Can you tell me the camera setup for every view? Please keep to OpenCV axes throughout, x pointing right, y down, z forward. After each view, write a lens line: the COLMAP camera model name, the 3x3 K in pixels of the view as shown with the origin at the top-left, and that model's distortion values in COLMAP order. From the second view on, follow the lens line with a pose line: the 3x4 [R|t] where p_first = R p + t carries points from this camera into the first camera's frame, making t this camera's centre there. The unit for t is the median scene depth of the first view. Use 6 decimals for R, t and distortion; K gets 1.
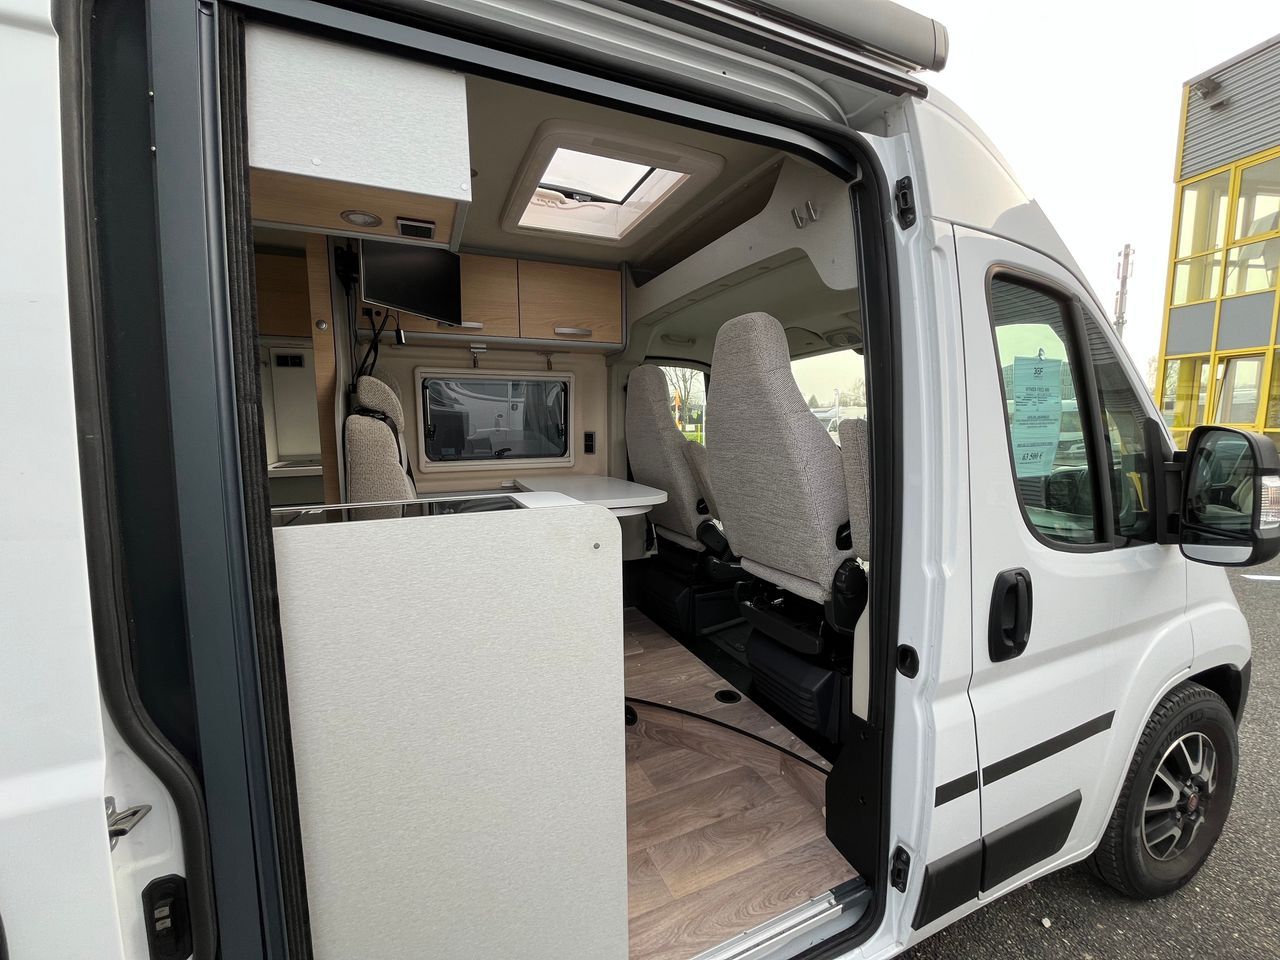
lens RADIAL K [[514.8, 0, 645.2], [0, 514.8, 479.2], [0, 0, 1]] dist [-0.002297, 0.000826]
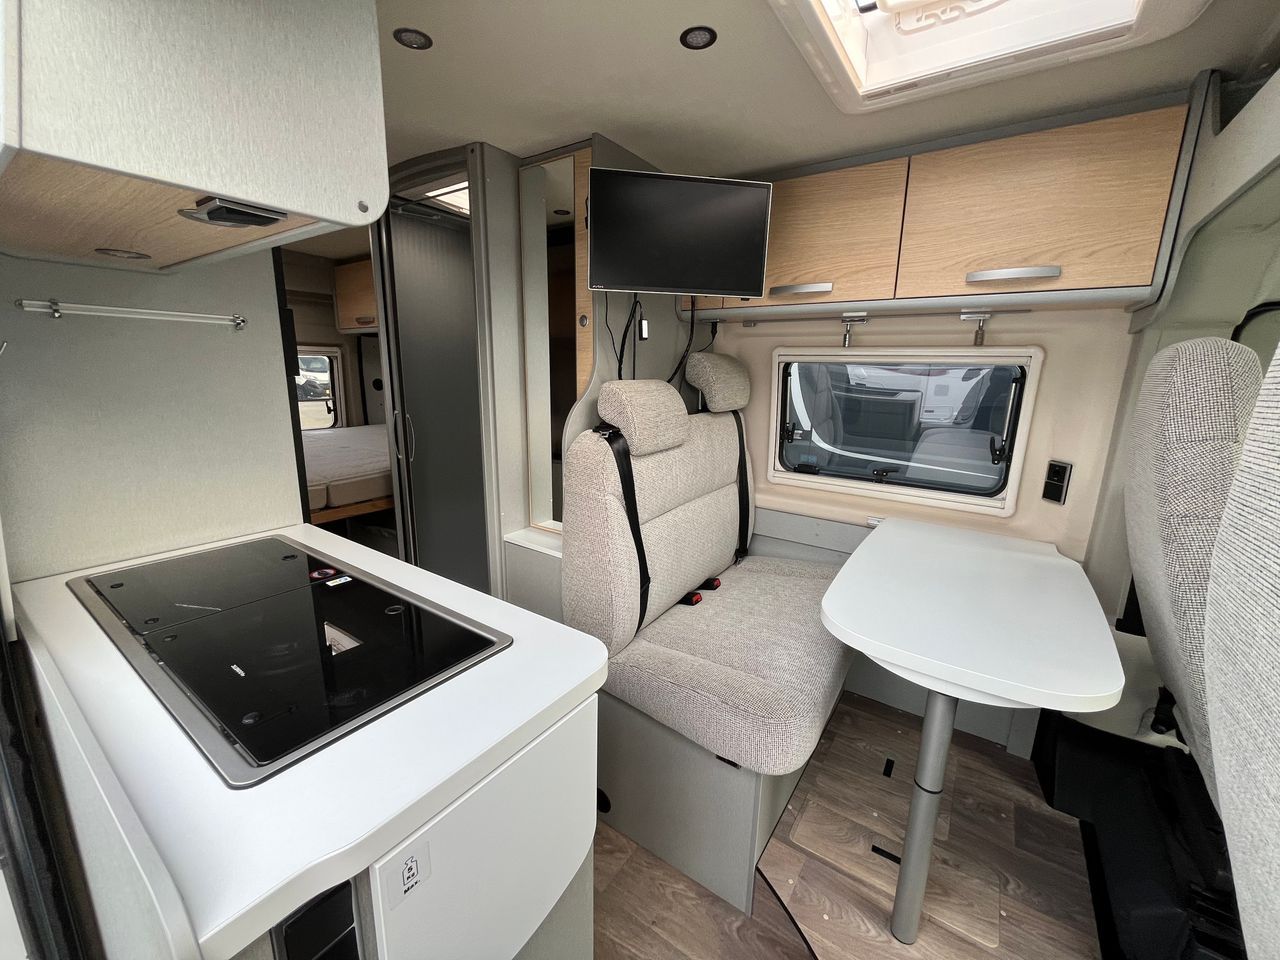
lens RADIAL K [[514.8, 0, 637.1], [0, 514.8, 480.4], [0, 0, 1]] dist [-0.002297, 0.000826]
pose [[0.516640, 0.205672, -0.831133, 0.115176], [-0.111861, 0.978614, 0.172633, -0.125088], [0.848864, 0.003782, 0.528597, 0.392306]]
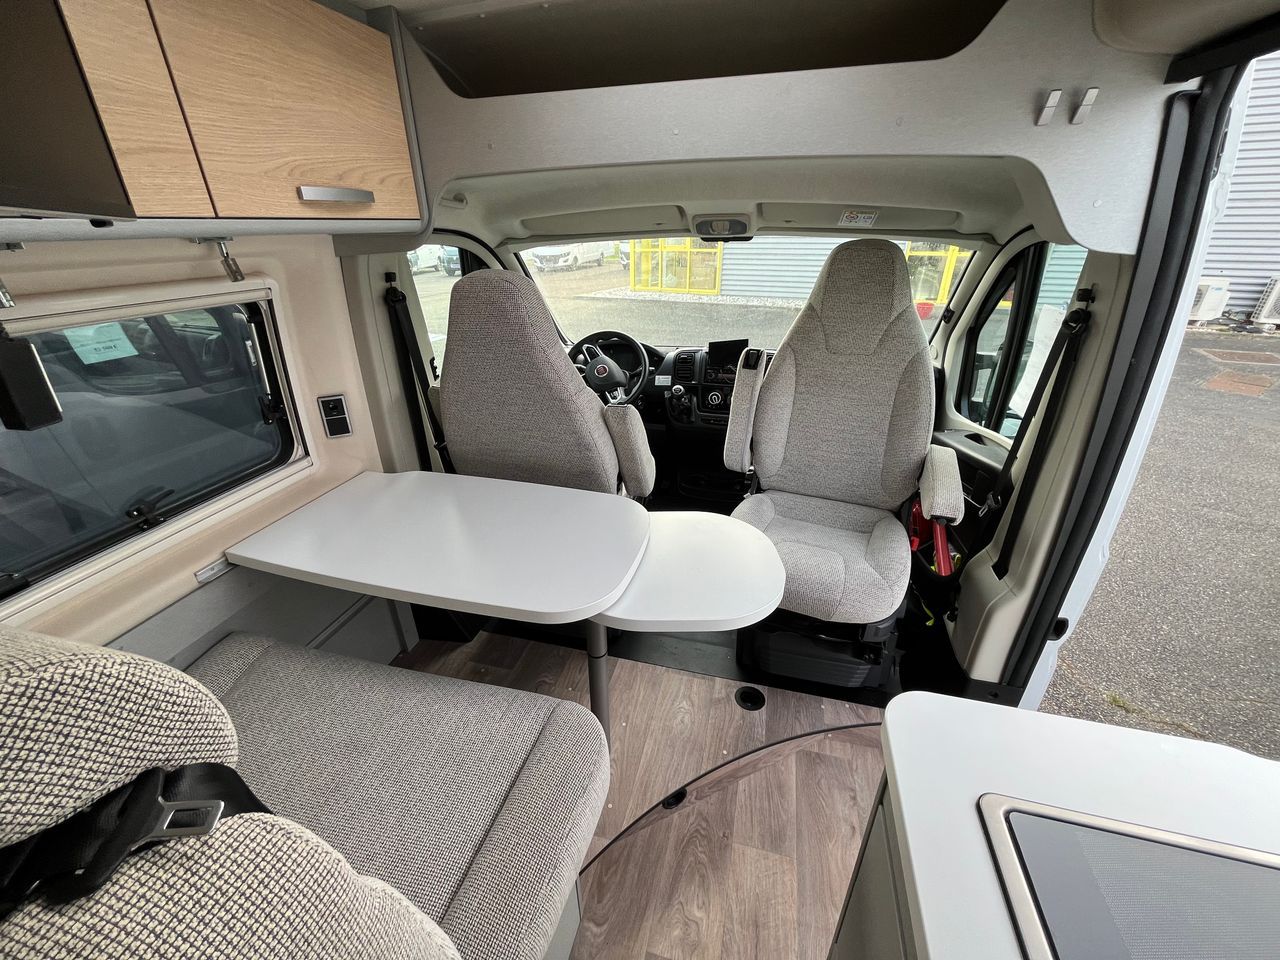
lens RADIAL K [[514.8, 0, 640.4], [0, 514.8, 473.9], [0, 0, 1]] dist [-0.002297, 0.000826]
pose [[0.627346, -0.335043, 0.702981, -0.320582], [0.084730, 0.926724, 0.366066, -0.193451], [-0.774117, -0.170086, 0.609765, 0.486975]]
